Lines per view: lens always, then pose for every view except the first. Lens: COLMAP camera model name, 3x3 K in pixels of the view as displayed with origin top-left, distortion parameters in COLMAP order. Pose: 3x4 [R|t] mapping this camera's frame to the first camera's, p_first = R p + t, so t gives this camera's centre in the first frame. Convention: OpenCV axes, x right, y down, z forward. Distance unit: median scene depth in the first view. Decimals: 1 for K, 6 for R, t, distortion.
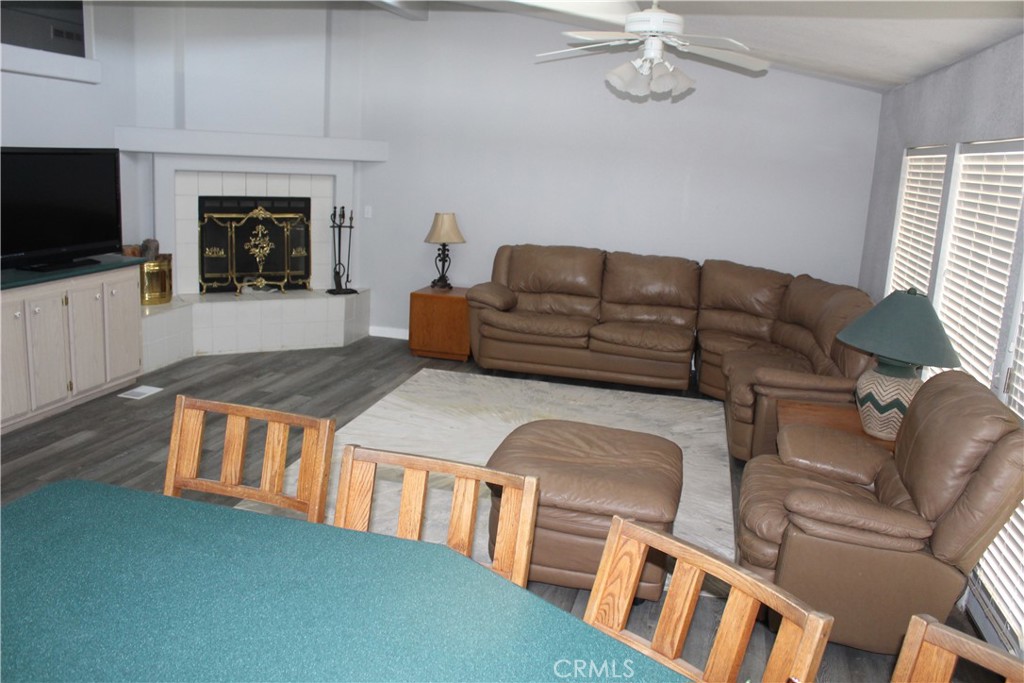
lens RADIAL K [[852.1, 0, 512.0], [0, 852.1, 341.5], [0, 0, 1]] dist [-0.175238, 0.152023]
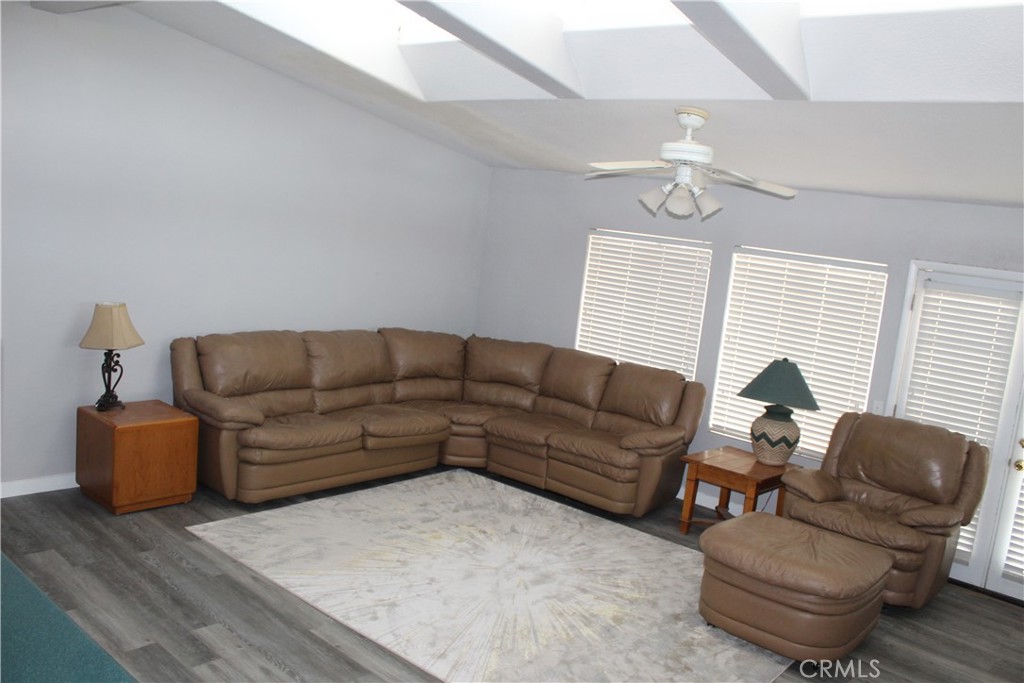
lens RADIAL K [[852.1, 0, 512.0], [0, 852.1, 341.5], [0, 0, 1]] dist [-0.175238, 0.152023]
pose [[0.450304, -0.127831, 0.883677, -0.634742], [0.108575, 0.990193, 0.087911, -0.171275], [-0.886249, 0.056359, 0.459767, 0.468530]]
